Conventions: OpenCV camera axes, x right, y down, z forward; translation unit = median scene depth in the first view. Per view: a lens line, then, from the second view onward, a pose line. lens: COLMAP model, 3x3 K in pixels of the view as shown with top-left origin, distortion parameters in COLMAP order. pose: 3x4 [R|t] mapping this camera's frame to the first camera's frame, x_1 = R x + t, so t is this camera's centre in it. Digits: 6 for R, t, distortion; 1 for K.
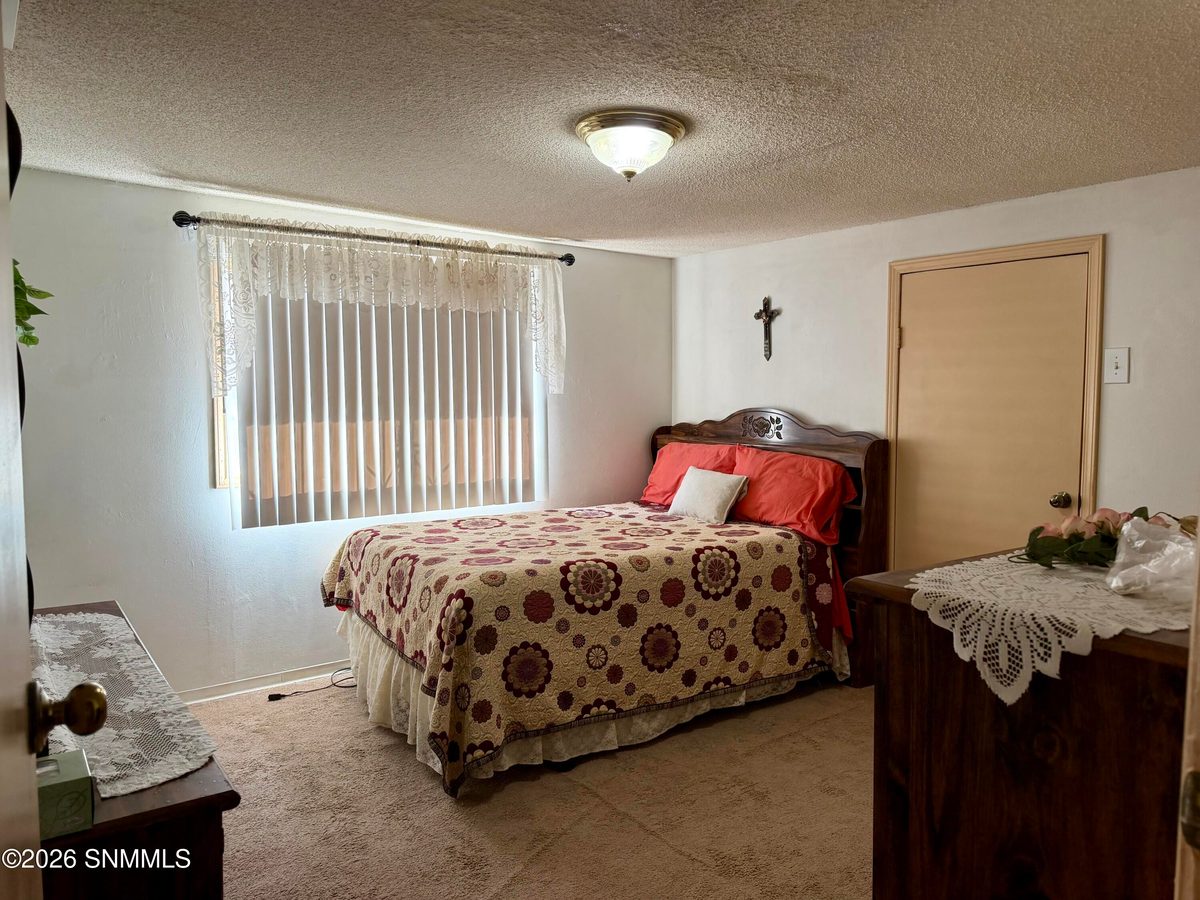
lens RADIAL K [[848.7, 0, 600.0], [0, 848.7, 450.0], [0, 0, 1]] dist [0.149542, -0.284327]
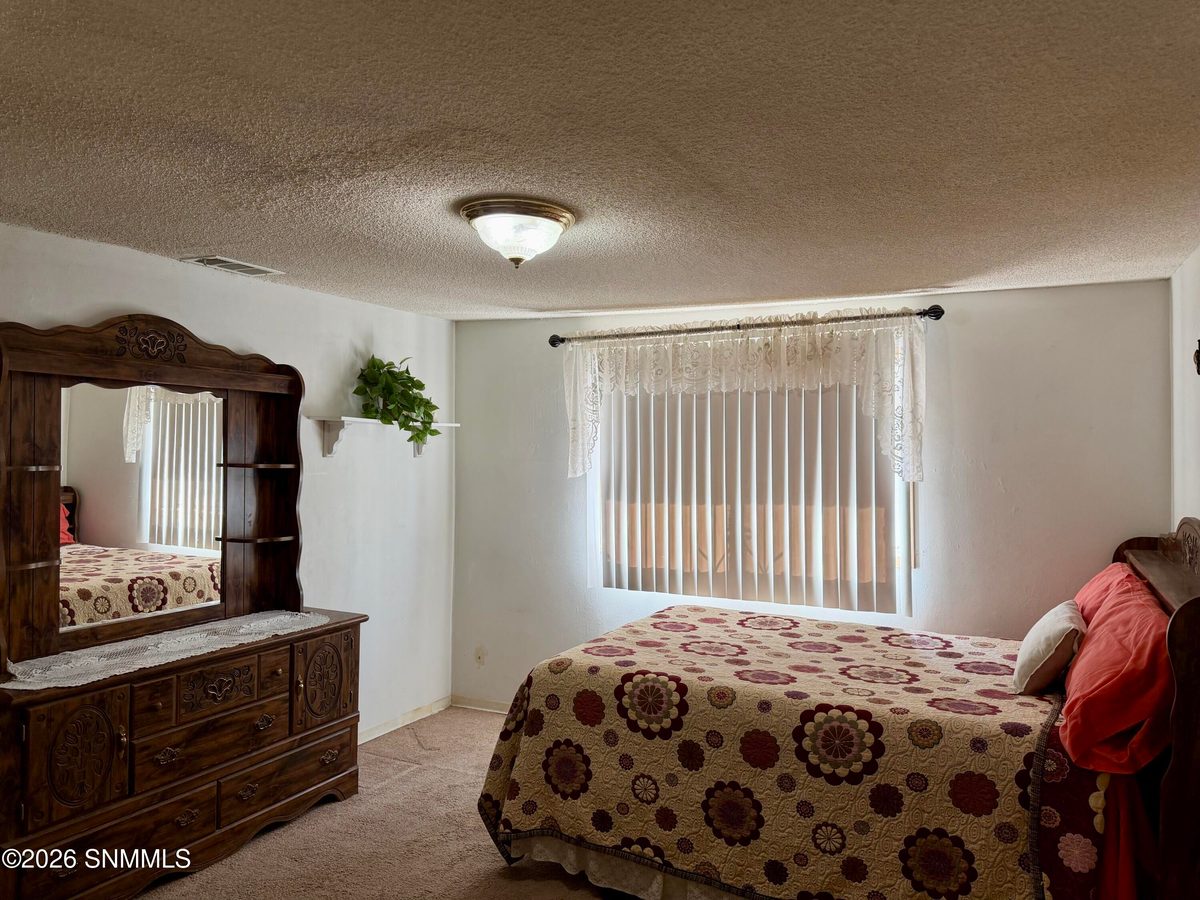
lens RADIAL K [[846.2, 0, 600.0], [0, 846.2, 450.0], [0, 0, 1]] dist [0.067364, -0.095017]
pose [[0.454044, -0.002509, -0.890976, 0.642703], [-0.067780, 0.997001, -0.037348, -0.056457], [0.888398, 0.077348, 0.452512, 0.462675]]
